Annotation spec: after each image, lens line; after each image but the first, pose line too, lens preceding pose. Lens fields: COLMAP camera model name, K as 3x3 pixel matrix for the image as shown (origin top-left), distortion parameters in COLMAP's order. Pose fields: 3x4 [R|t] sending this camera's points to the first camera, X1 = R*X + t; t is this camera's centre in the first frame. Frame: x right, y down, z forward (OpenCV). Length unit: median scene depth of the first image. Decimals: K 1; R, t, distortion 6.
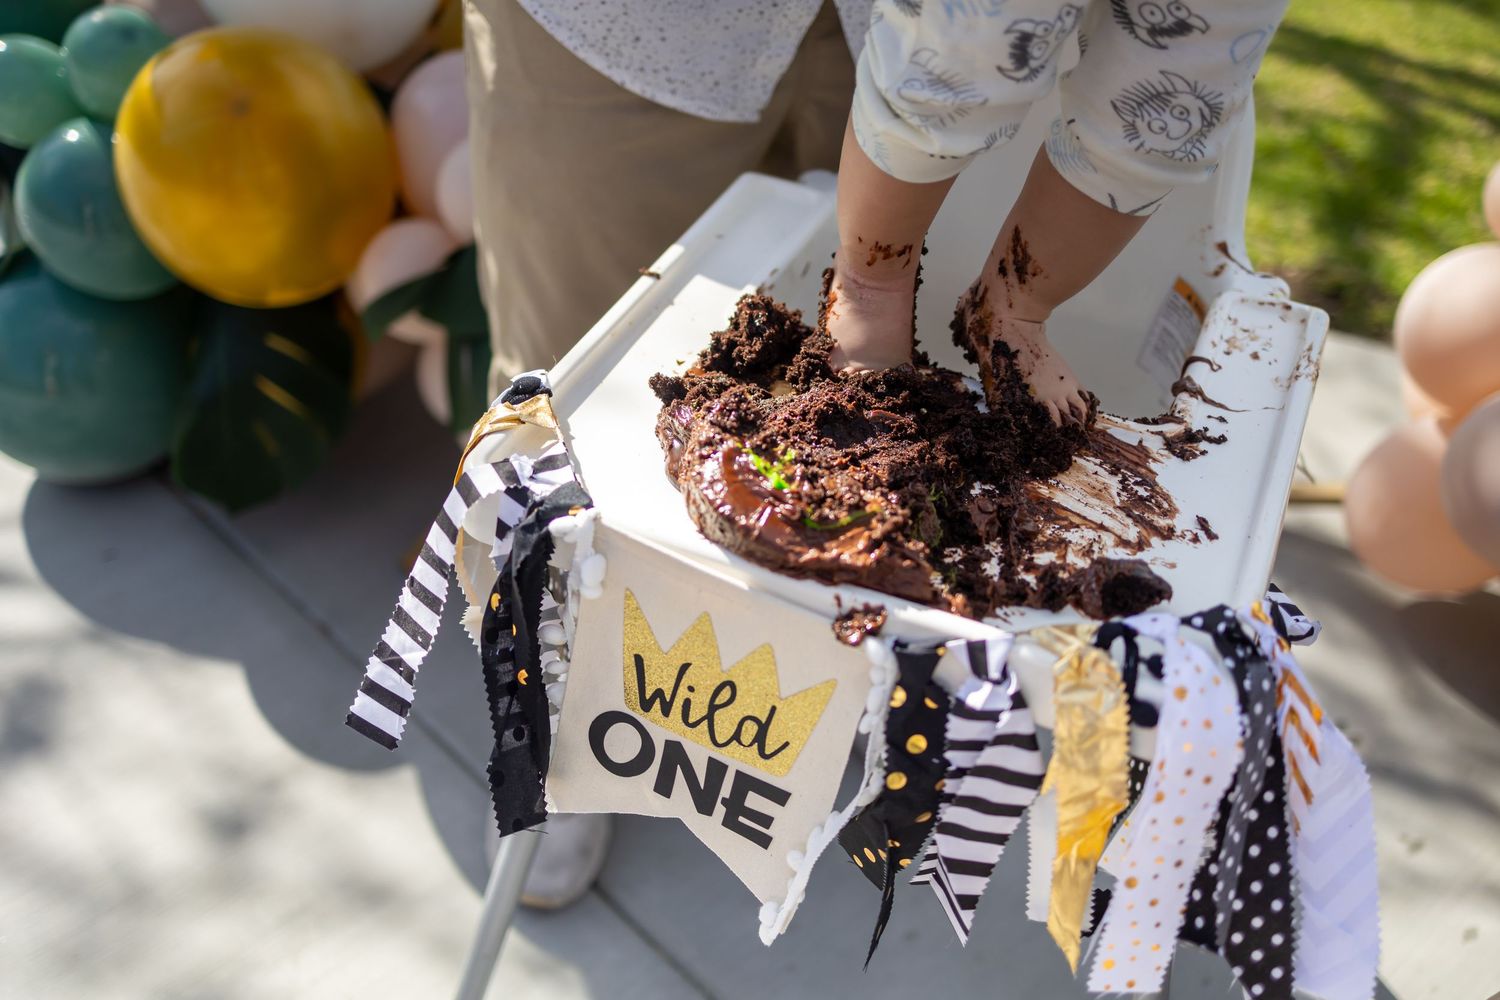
lens RADIAL K [[1616.7, 0, 750.0], [0, 1616.7, 500.0], [0, 0, 1]] dist [0.131873, 0.003762]
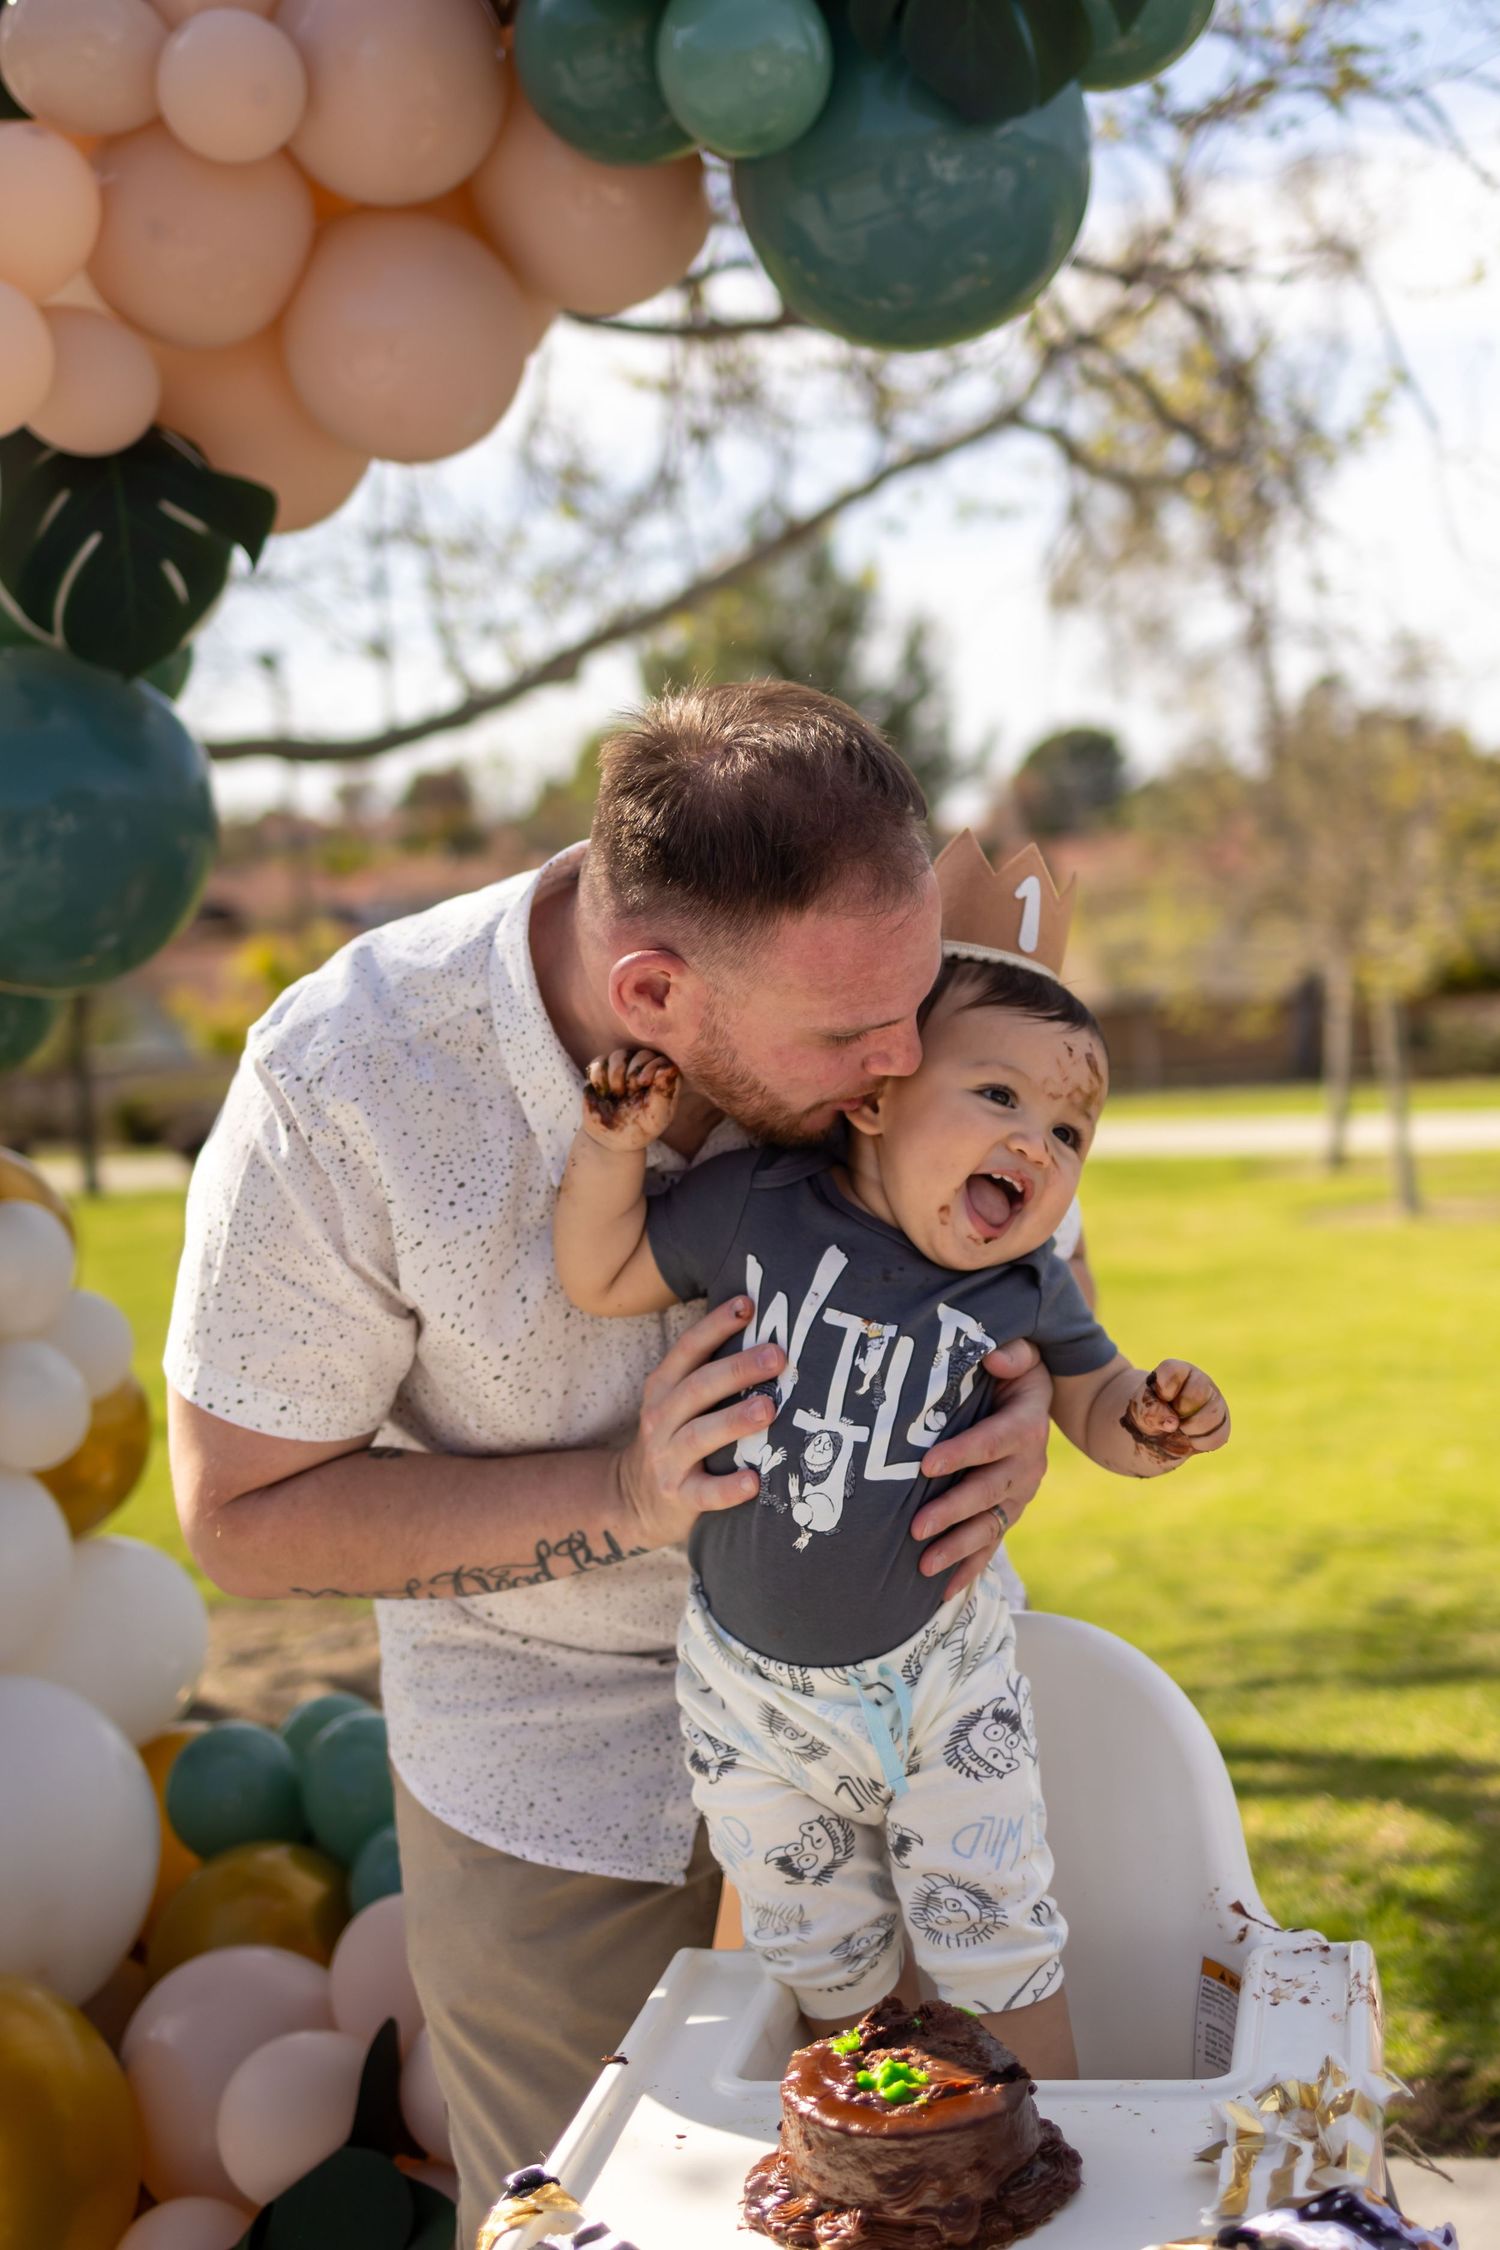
lens RADIAL K [[2425.1, 0, 750.0], [0, 2425.1, 1125.0], [0, 0, 1]] dist [0.131873, 0.003762]
pose [[0.974518, -0.170375, 0.145902, -0.083521], [0.222136, 0.823366, -0.522230, 0.133295], [-0.031156, 0.541333, 0.840231, -0.315799]]
